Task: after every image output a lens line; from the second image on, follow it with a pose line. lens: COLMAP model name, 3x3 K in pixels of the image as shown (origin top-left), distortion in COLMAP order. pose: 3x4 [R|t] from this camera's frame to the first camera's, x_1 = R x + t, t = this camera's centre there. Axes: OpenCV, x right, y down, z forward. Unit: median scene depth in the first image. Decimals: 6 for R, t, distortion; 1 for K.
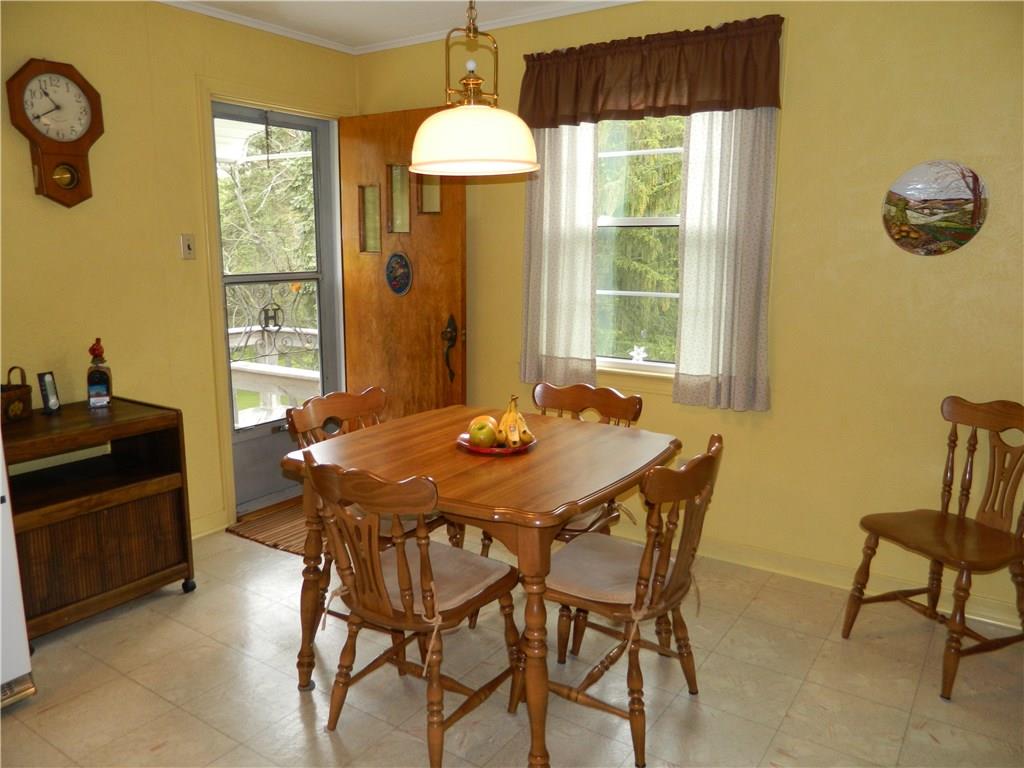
lens RADIAL K [[758.5, 0, 512.2], [0, 758.5, 384.0], [0, 0, 1]] dist [0.005370, 0.000875]
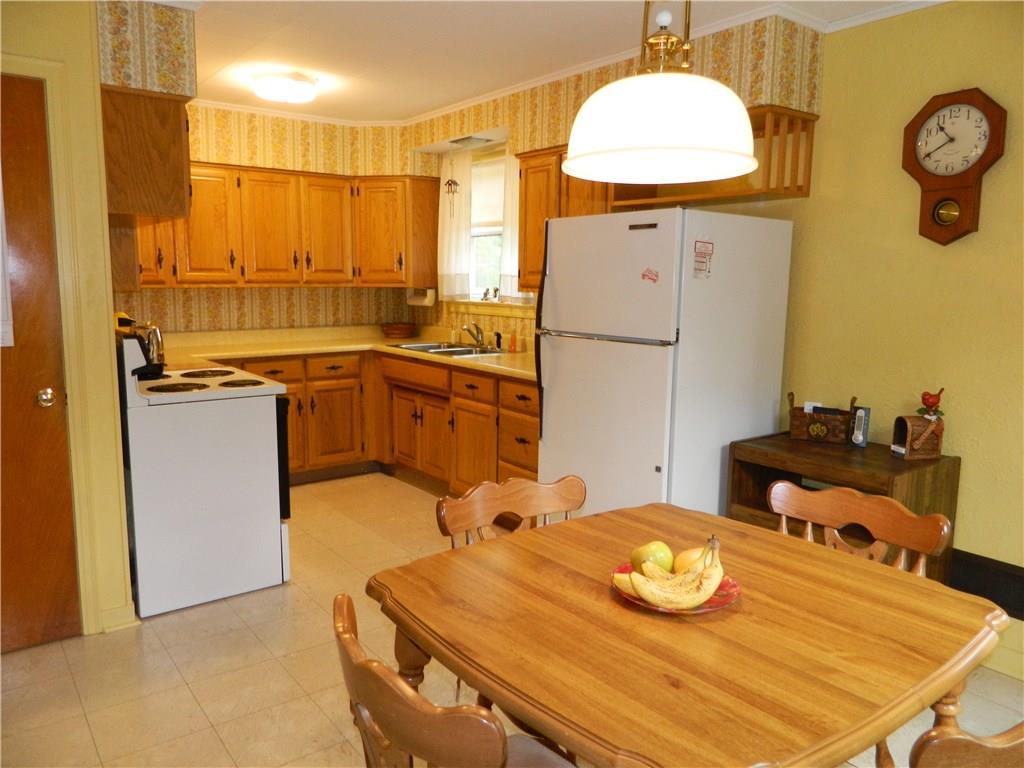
lens RADIAL K [[758.5, 0, 512.1], [0, 758.5, 384.1], [0, 0, 1]] dist [0.005370, 0.000875]
pose [[-0.304296, 0.125202, -0.944314, 0.495046], [-0.188255, 0.963869, 0.188458, -0.150350], [0.933790, 0.235119, -0.269732, 0.829112]]
